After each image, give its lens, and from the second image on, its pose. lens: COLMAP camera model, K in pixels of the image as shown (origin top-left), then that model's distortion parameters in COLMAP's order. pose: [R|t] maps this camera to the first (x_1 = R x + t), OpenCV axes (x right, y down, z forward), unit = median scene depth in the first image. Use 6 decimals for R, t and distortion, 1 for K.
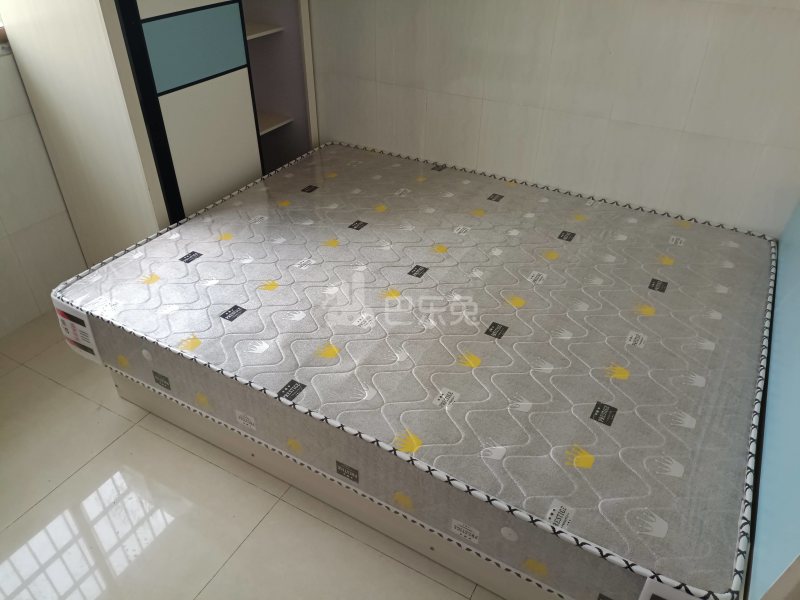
lens RADIAL K [[595.1, 0, 400.0], [0, 595.1, 300.0], [0, 0, 1]] dist [-0.002478, -0.002968]
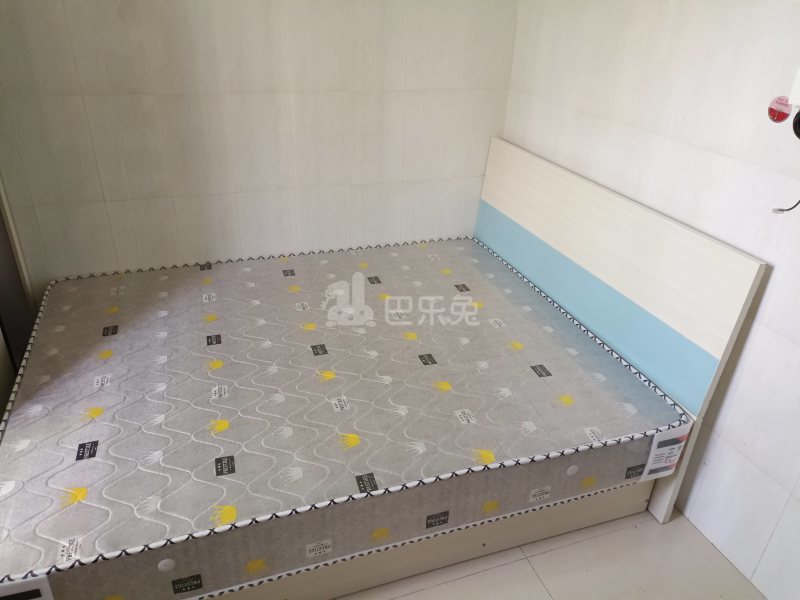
lens RADIAL K [[588.2, 0, 400.0], [0, 588.2, 300.0], [0, 0, 1]] dist [-0.046313, -0.000674]
pose [[0.644140, -0.331512, 0.689335, -0.508704], [0.407345, 0.911450, 0.057692, -0.116305], [-0.647421, 0.243636, 0.722141, 0.117916]]
